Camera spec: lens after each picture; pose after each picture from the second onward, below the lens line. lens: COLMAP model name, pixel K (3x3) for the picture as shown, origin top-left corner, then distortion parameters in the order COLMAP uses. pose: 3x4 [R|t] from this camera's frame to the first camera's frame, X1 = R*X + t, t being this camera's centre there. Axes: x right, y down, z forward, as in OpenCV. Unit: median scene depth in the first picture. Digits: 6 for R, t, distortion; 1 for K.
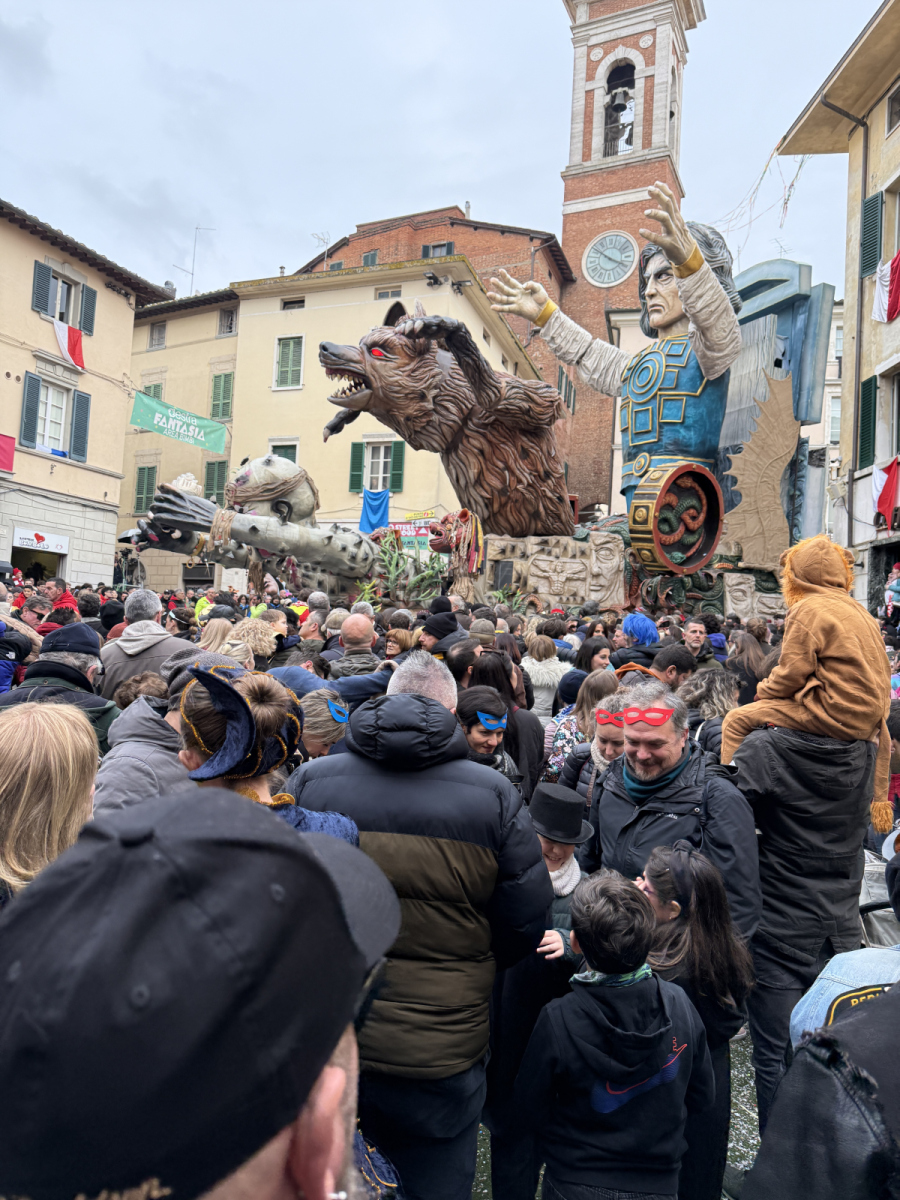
lens RADIAL K [[843.5, 0, 446.9], [0, 843.5, 607.9], [0, 0, 1]] dist [0.020229, -0.003026]
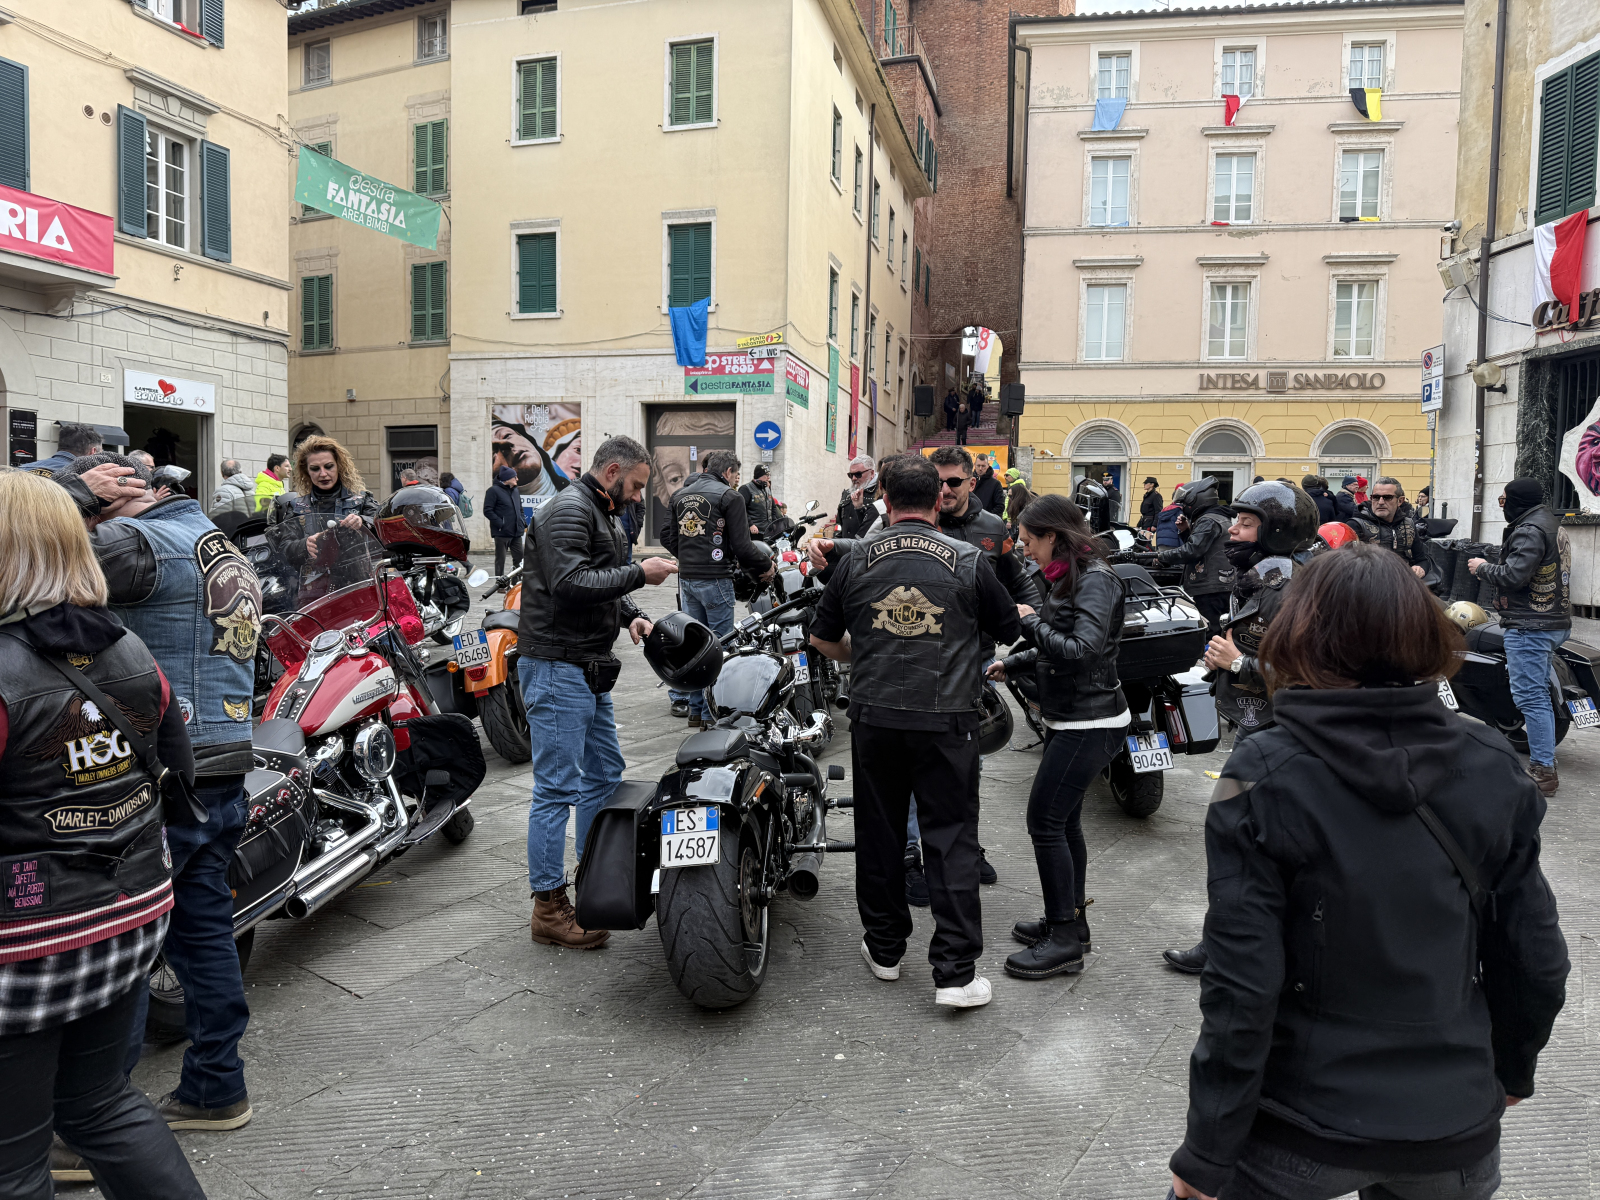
lens RADIAL K [[1124.3, 0, 797.7], [0, 1124.3, 611.7], [0, 0, 1]] dist [-0.000488, -0.000771]
pose [[0.996429, -0.041990, 0.073248, -0.085625], [0.033353, 0.992760, 0.115390, 0.000532], [-0.077563, -0.112535, 0.990616, 0.128125]]
